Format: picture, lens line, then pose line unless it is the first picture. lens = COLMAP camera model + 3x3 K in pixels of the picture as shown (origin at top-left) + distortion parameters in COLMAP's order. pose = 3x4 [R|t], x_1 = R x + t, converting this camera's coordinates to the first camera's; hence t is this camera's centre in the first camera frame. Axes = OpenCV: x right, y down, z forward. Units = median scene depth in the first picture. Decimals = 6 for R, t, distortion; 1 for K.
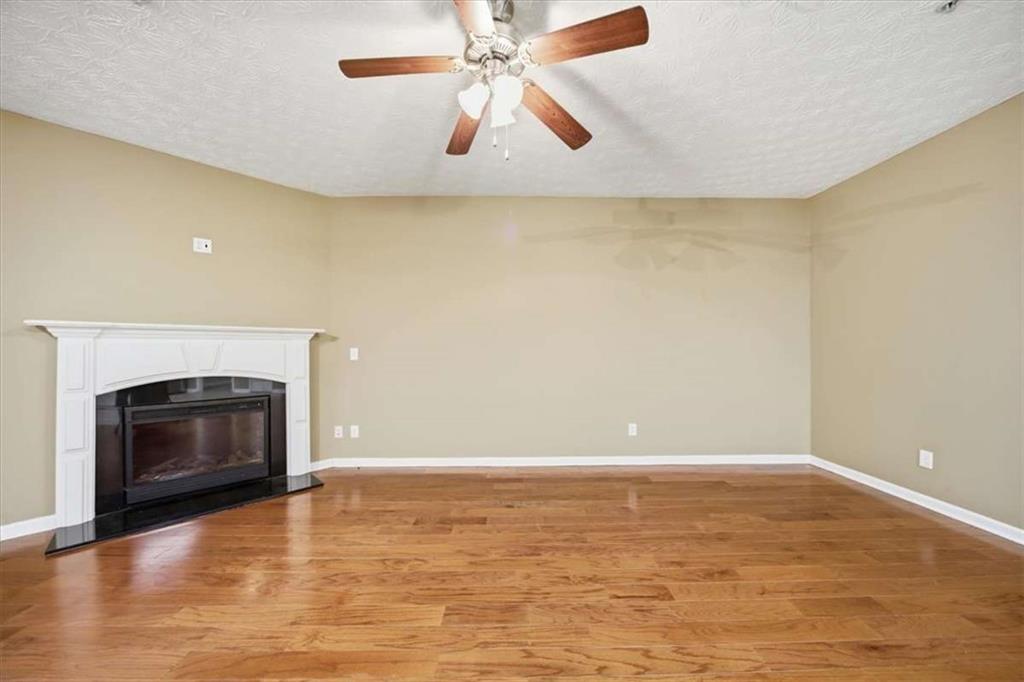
lens RADIAL K [[359.3, 0, 515.1], [0, 359.3, 347.8], [0, 0, 1]] dist [-0.009746, 0.000160]
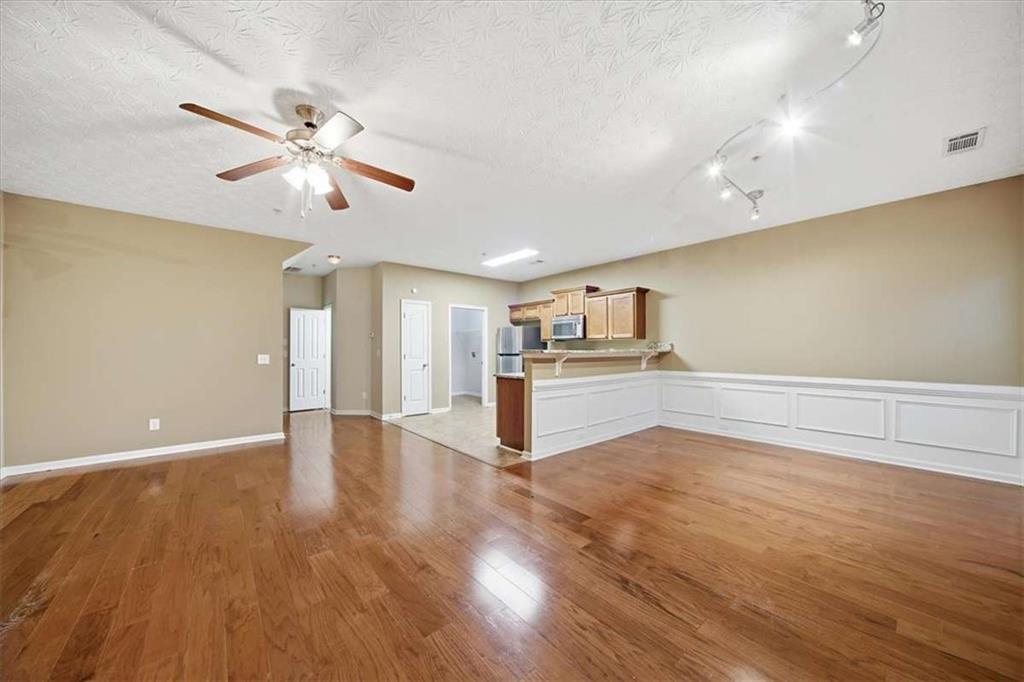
lens RADIAL K [[359.3, 0, 515.1], [0, 359.3, 347.8], [0, 0, 1]] dist [-0.009746, 0.000160]
pose [[-0.635878, 0.011948, 0.771697, -0.878626], [0.007329, 0.999929, -0.009443, 0.006940], [-0.771754, -0.000349, -0.635921, 0.670721]]
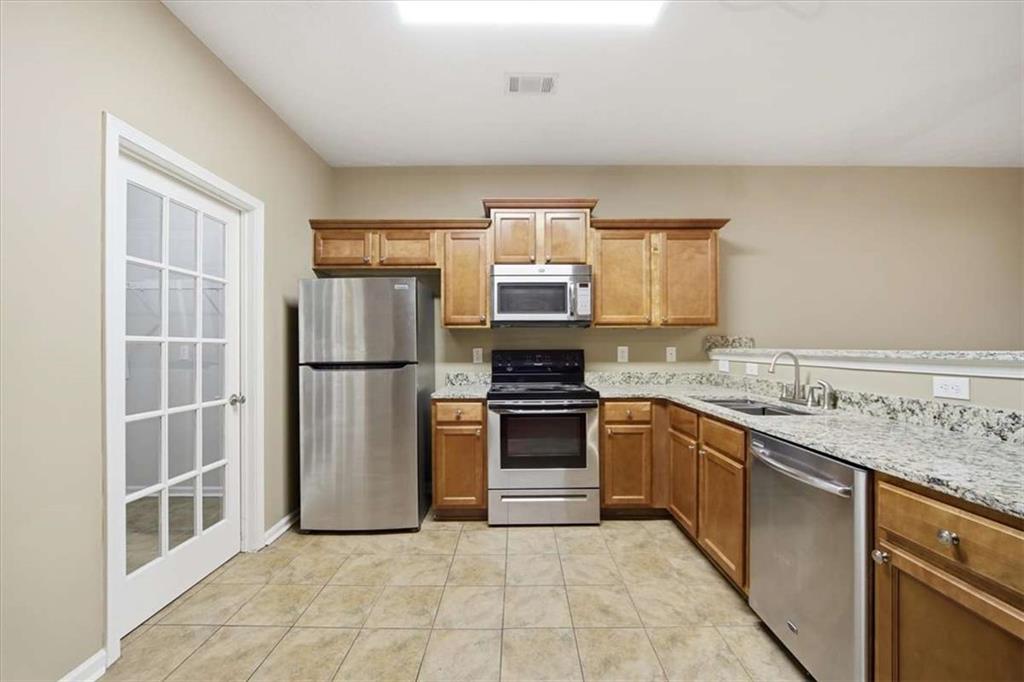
lens RADIAL K [[397.5, 0, 522.6], [0, 397.5, 346.9], [0, 0, 1]] dist [-0.008571, 0.000447]
pose [[-0.999924, 0.011398, 0.004607, 0.612201], [0.011397, 0.999935, -0.000278, -0.004645], [-0.004610, -0.000225, -0.999989, 0.034929]]
